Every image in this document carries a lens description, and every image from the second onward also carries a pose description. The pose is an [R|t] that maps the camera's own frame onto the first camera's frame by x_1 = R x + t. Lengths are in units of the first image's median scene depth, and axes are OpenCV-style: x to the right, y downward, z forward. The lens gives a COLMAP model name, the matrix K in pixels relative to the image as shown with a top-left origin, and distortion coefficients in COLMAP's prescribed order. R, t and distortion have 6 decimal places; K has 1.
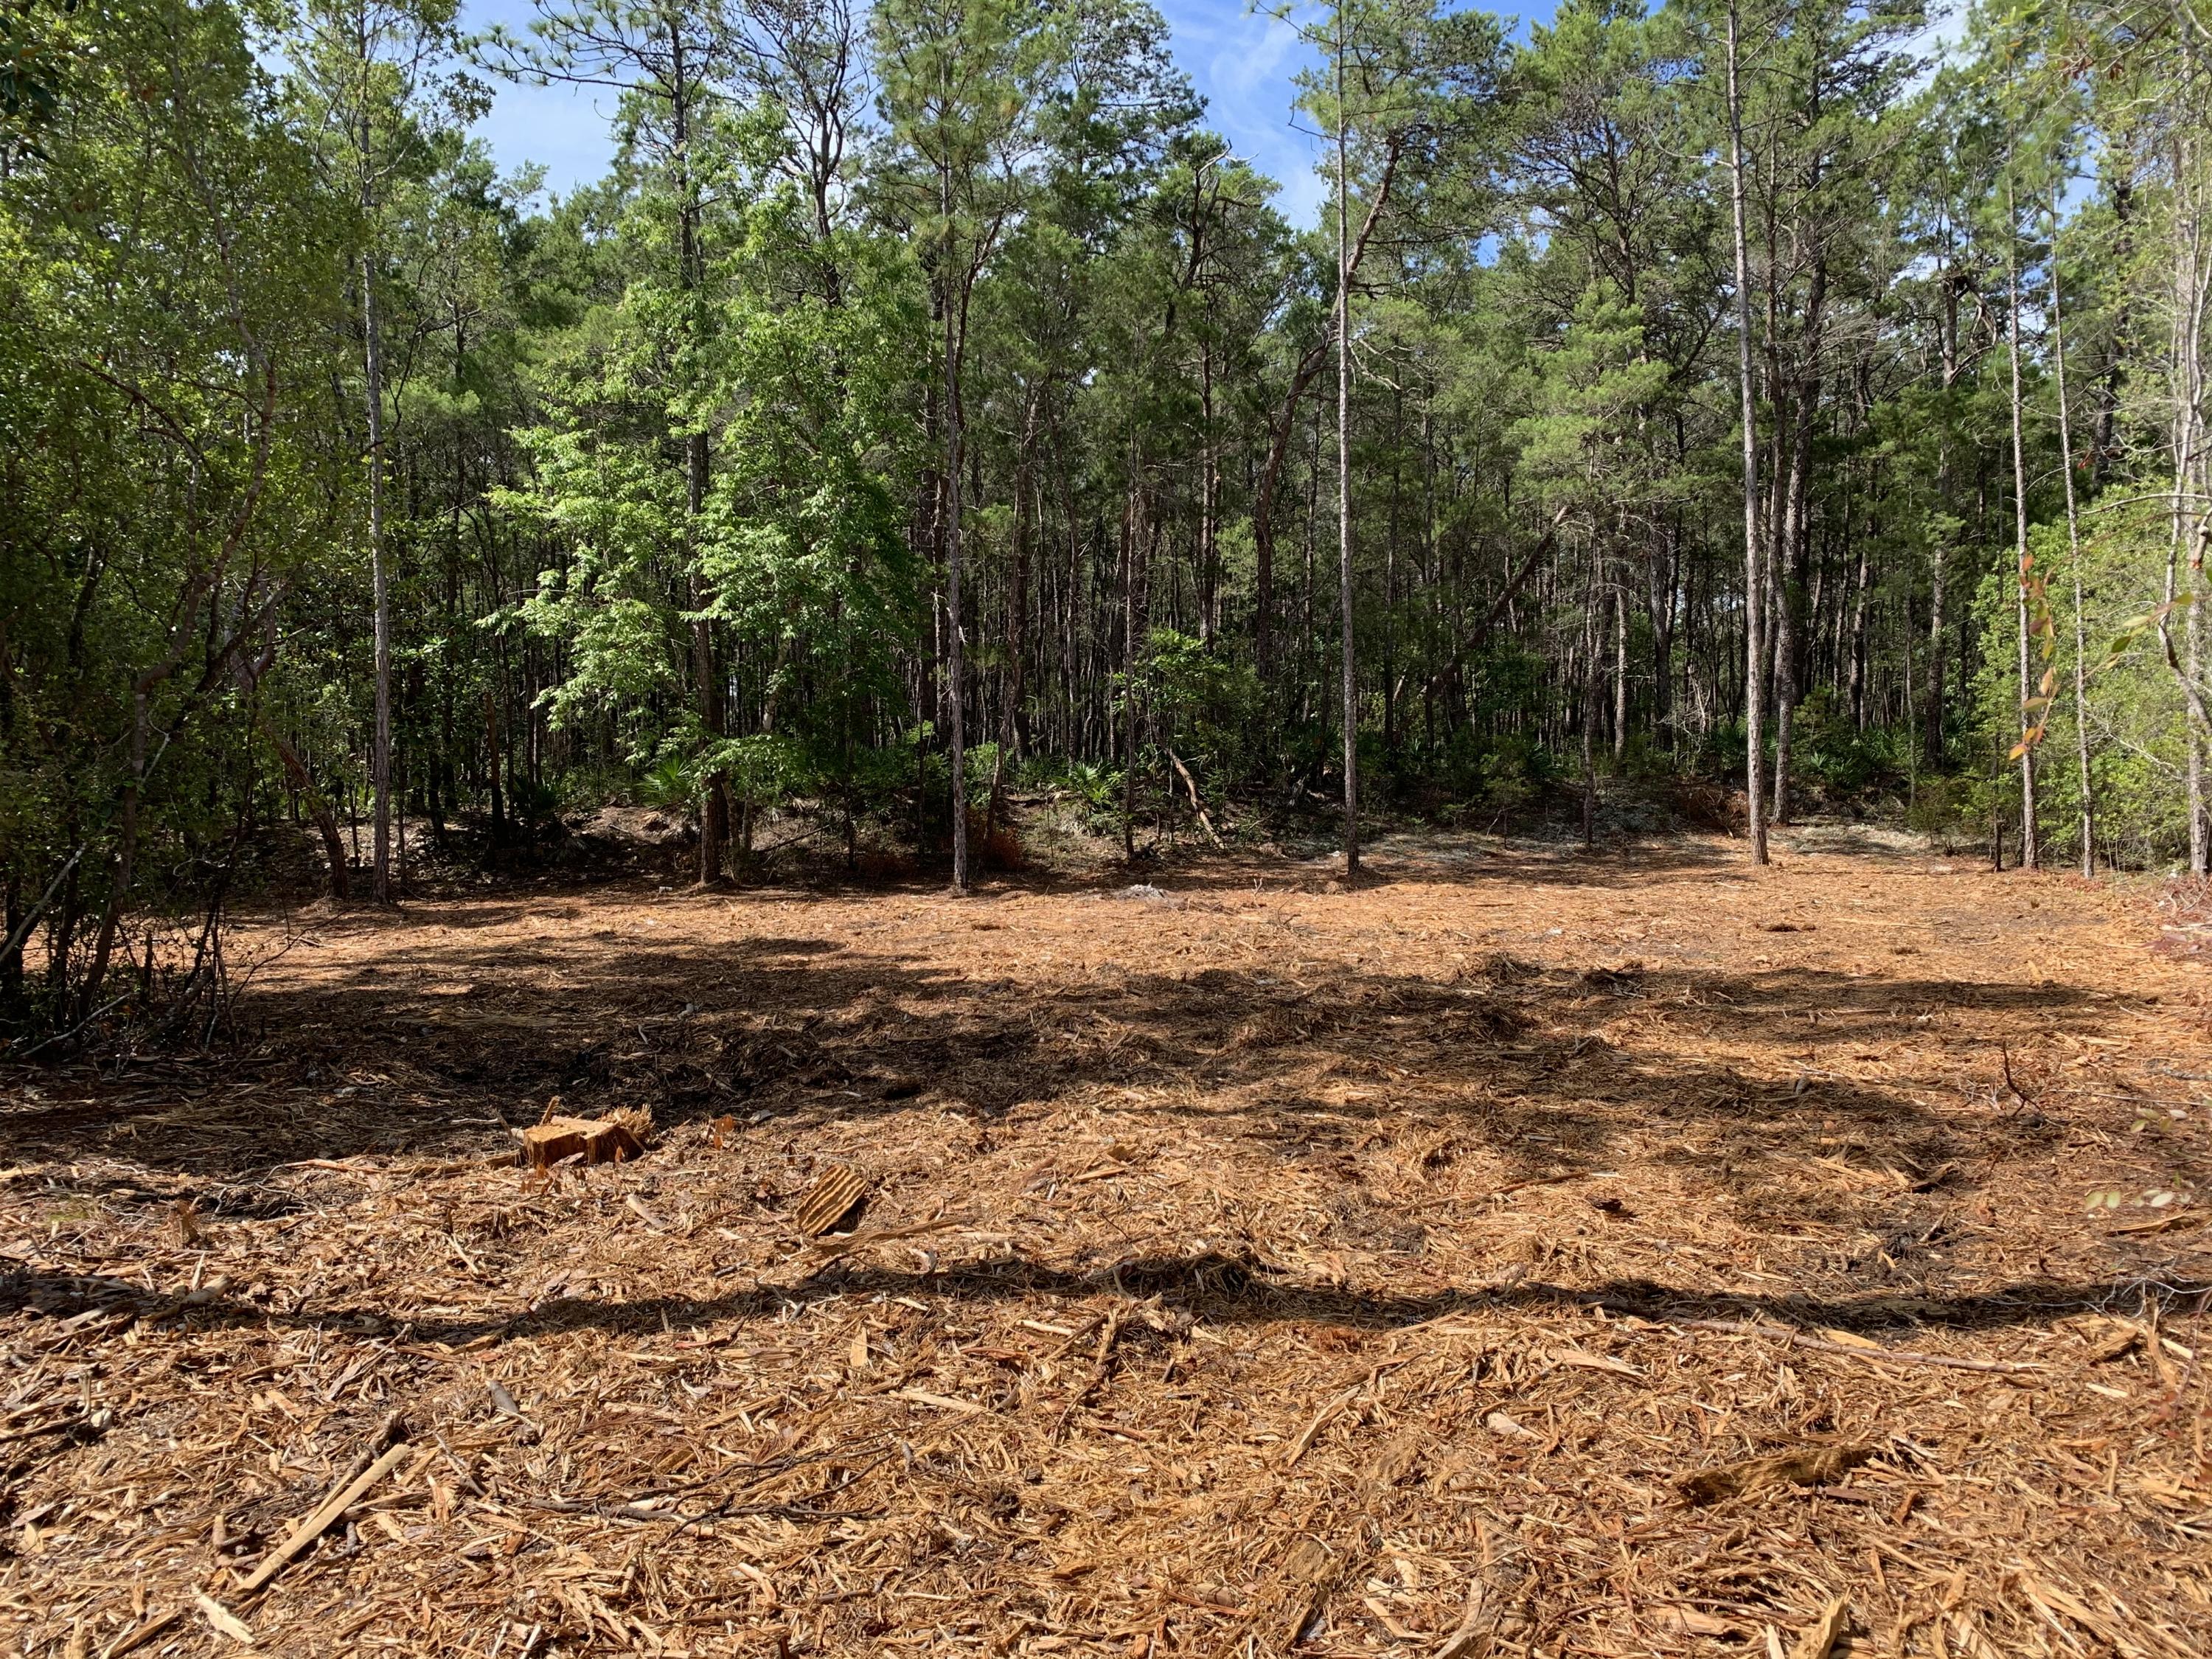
lens RADIAL K [[1641.4, 0, 1119.9], [0, 1641.4, 817.6], [0, 0, 1]] dist [0.009206, -0.001344]
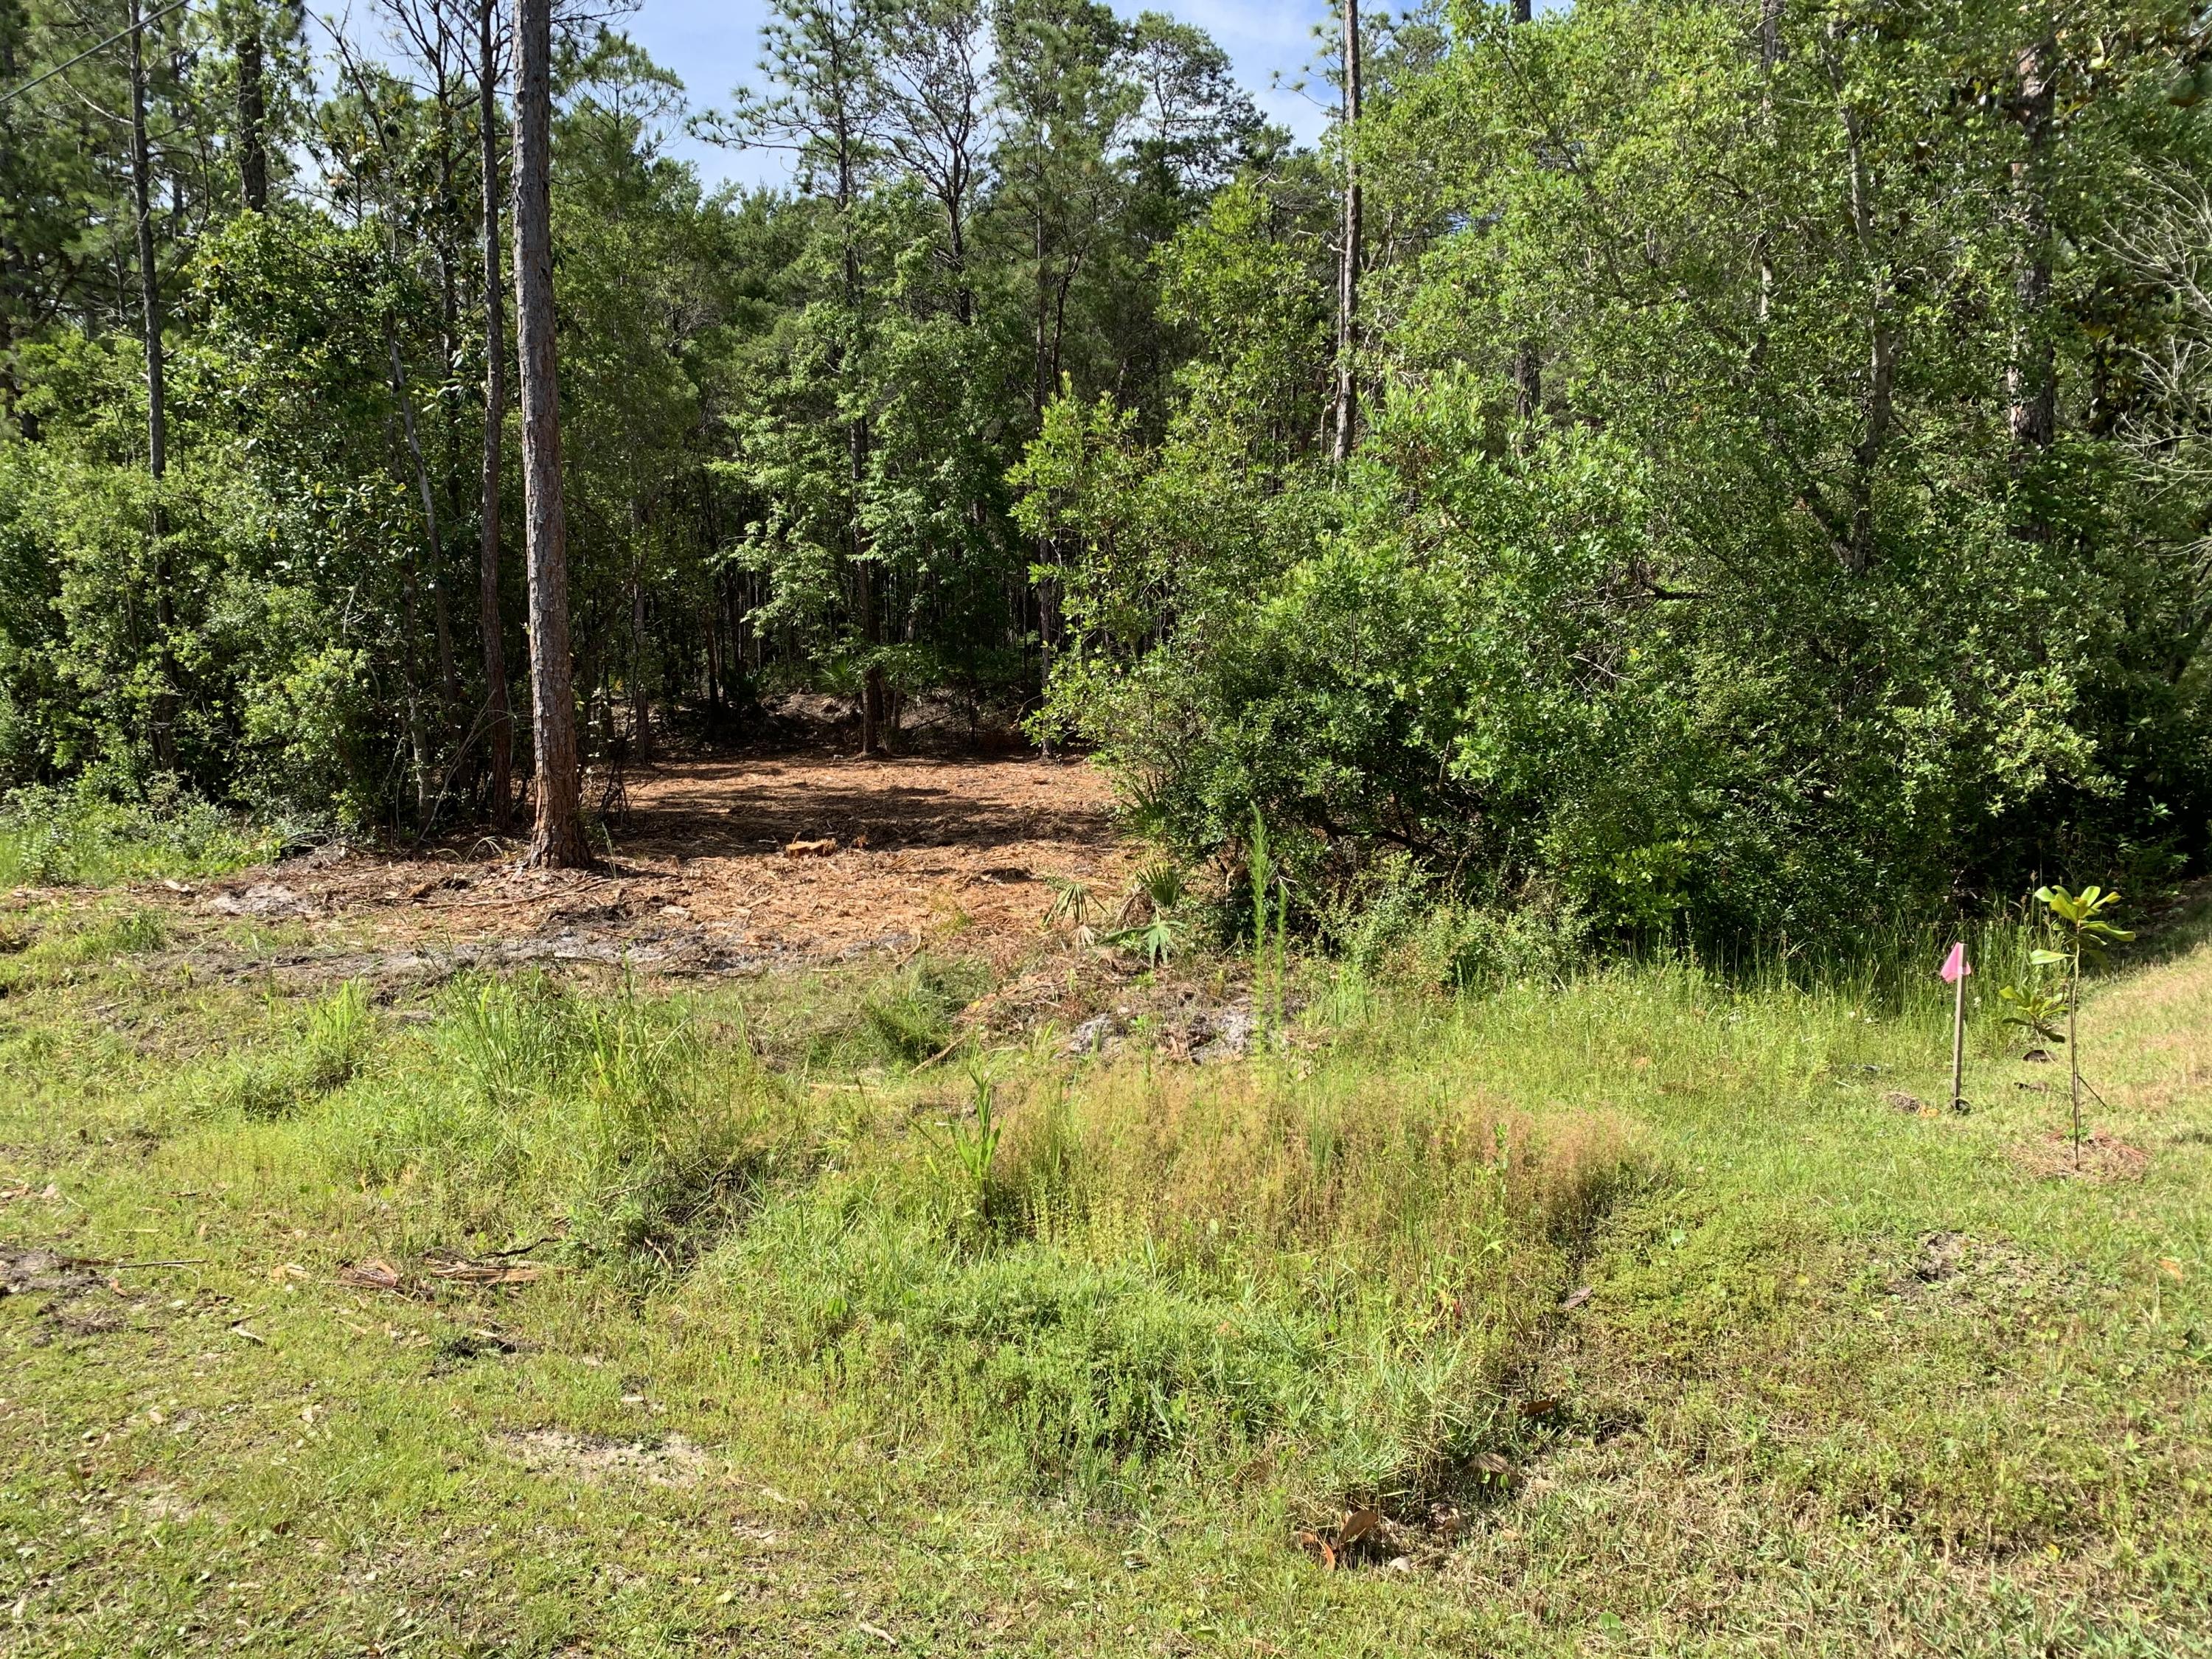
lens RADIAL K [[1641.4, 0, 1102.1], [0, 1641.4, 841.5], [0, 0, 1]] dist [0.009206, -0.001344]
pose [[0.993973, 0.016054, -0.108441, 0.093659], [-0.006216, 0.995882, 0.090451, -0.011217], [0.109446, -0.089231, 0.989979, -0.344594]]
